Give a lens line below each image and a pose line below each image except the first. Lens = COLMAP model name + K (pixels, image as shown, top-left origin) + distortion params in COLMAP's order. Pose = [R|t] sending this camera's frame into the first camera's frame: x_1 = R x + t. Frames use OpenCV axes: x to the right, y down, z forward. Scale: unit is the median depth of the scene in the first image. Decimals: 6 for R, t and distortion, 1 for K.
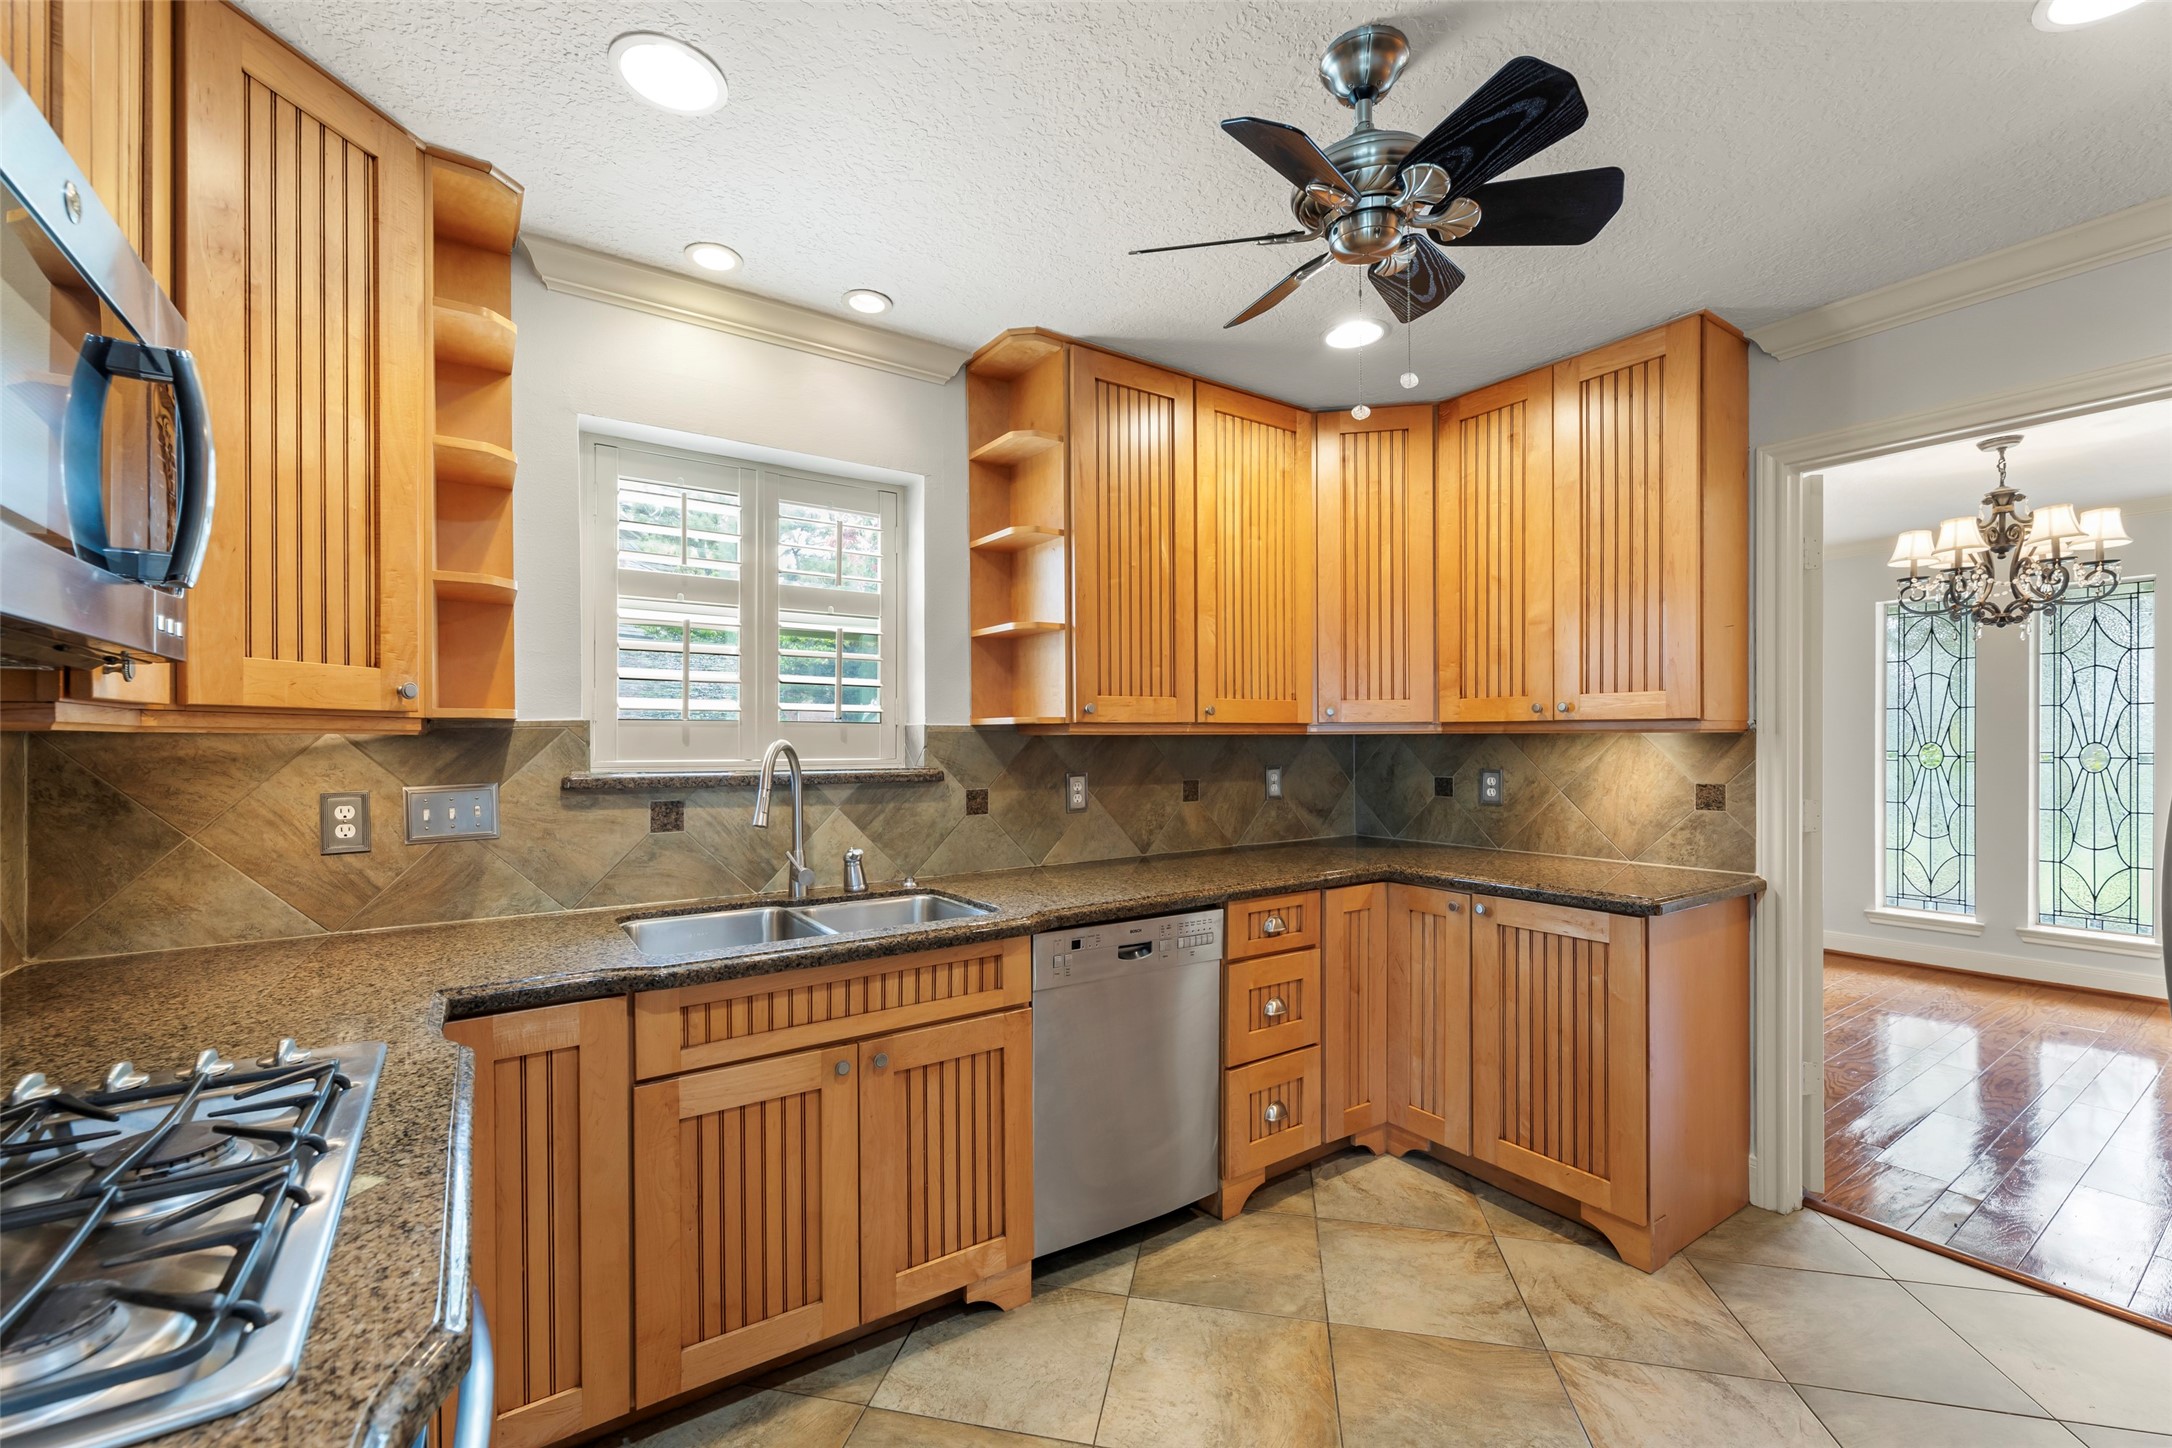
lens RADIAL K [[874.4, 0, 1074.6], [0, 874.4, 740.6], [0, 0, 1]] dist [0.000697, -0.000708]
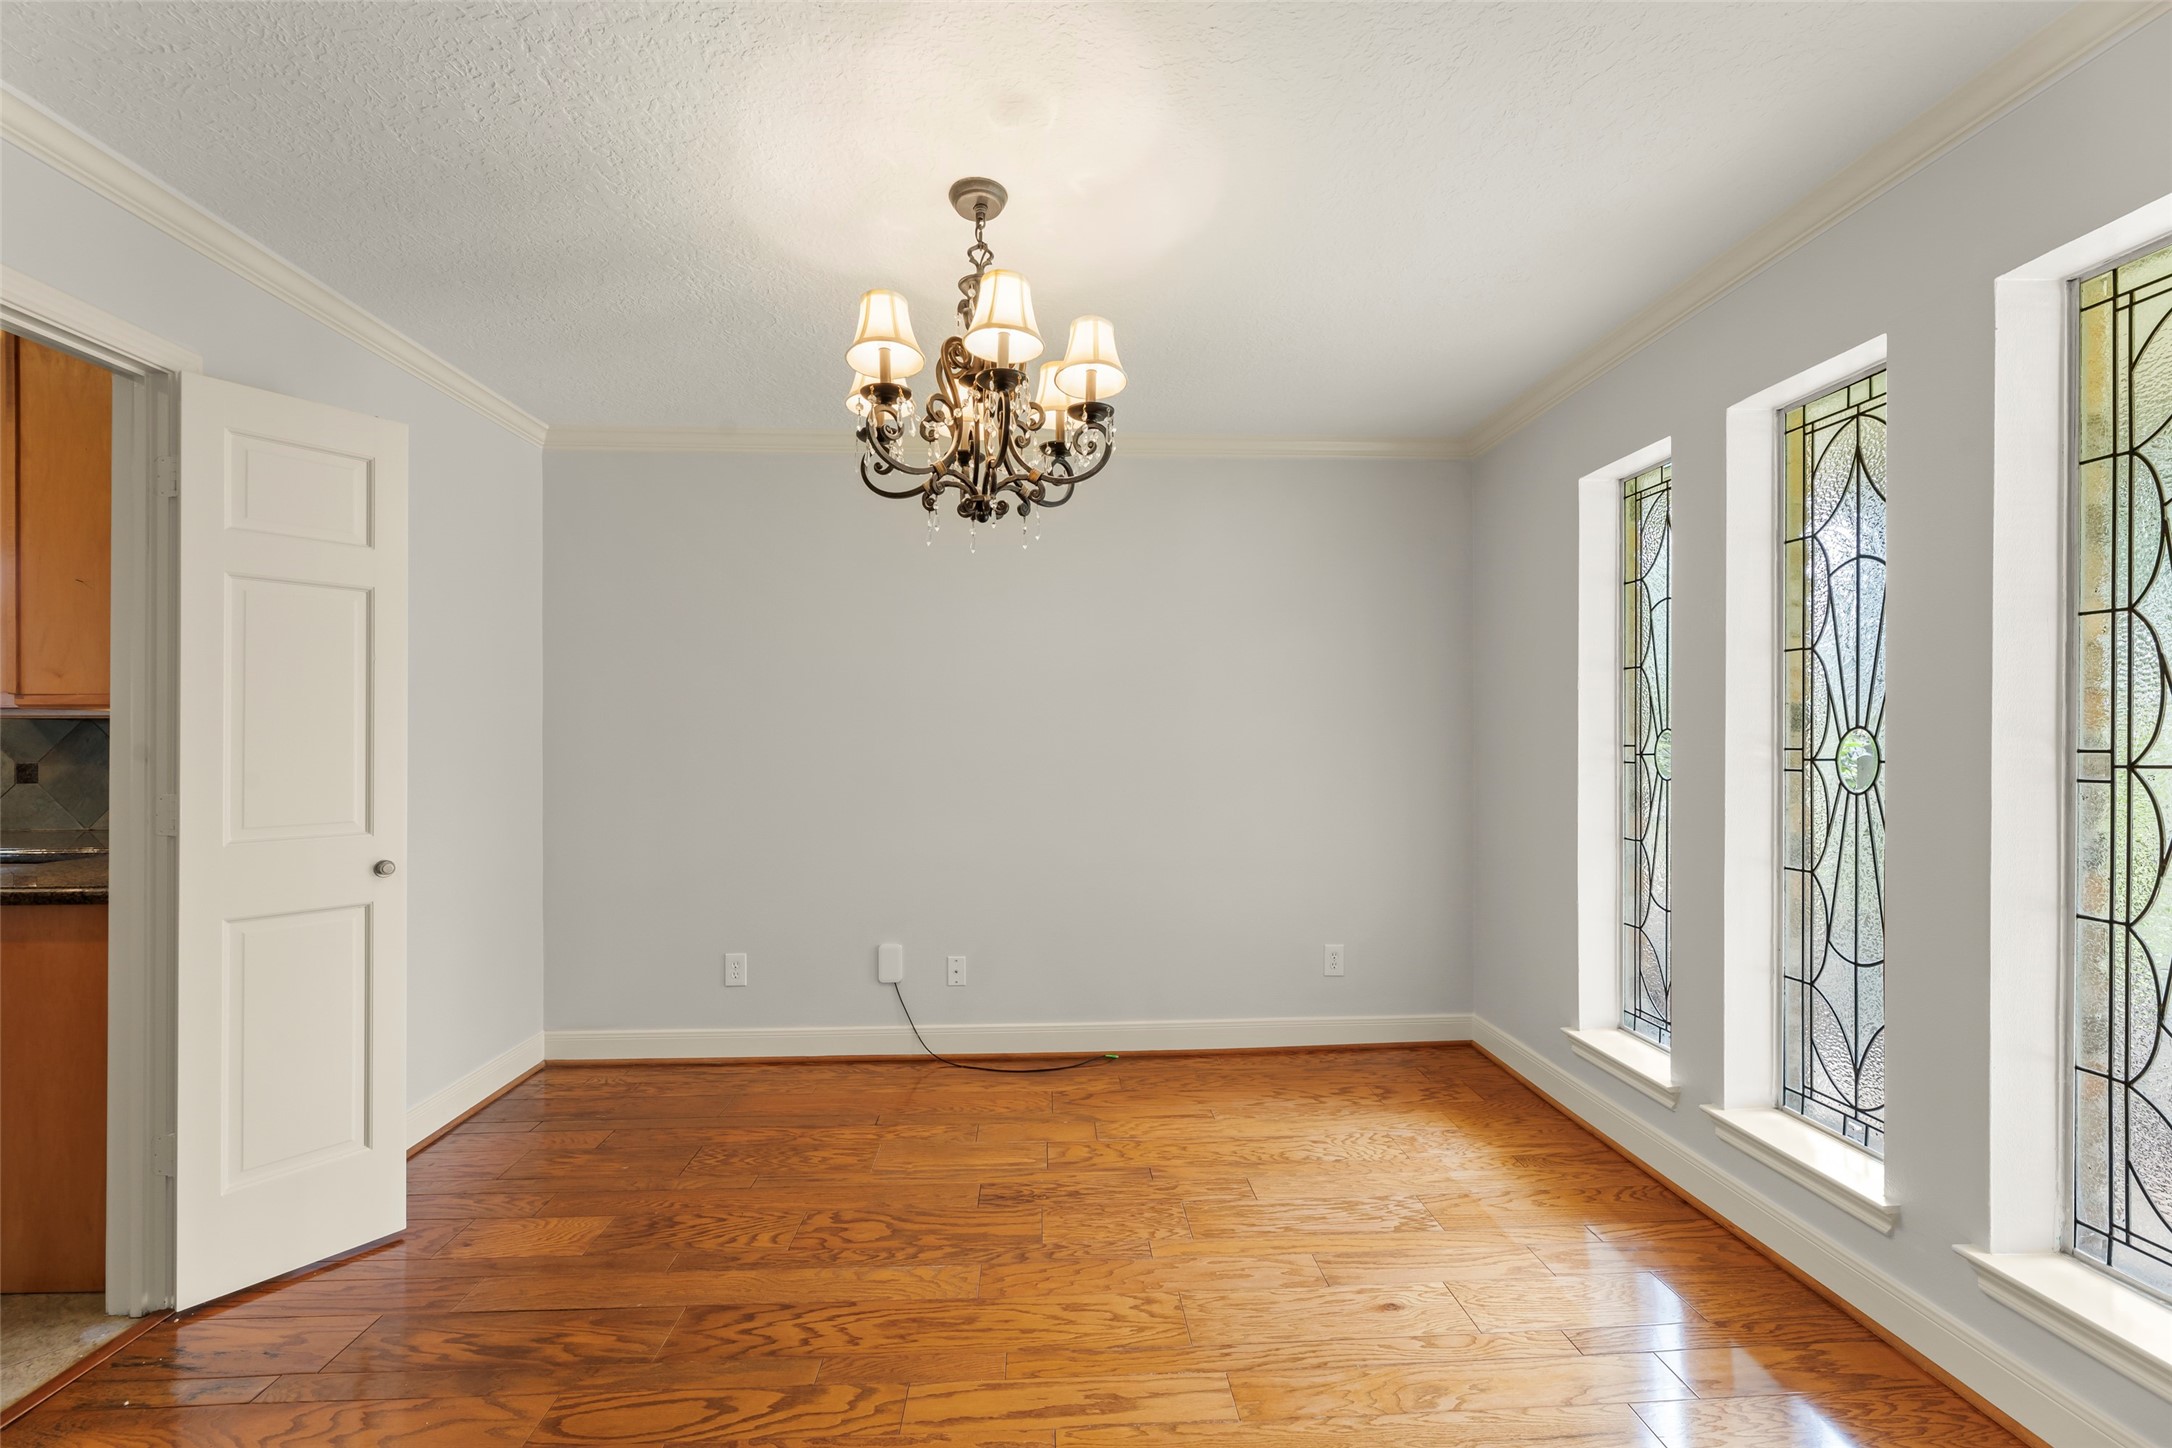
lens RADIAL K [[874.4, 0, 1083.2], [0, 874.4, 736.9], [0, 0, 1]] dist [0.000697, -0.000708]
pose [[0.857408, 0.000911, -0.514637, 1.943696], [-0.002948, 0.999991, -0.003142, 0.020117], [0.514629, 0.004211, 0.857402, 0.769880]]
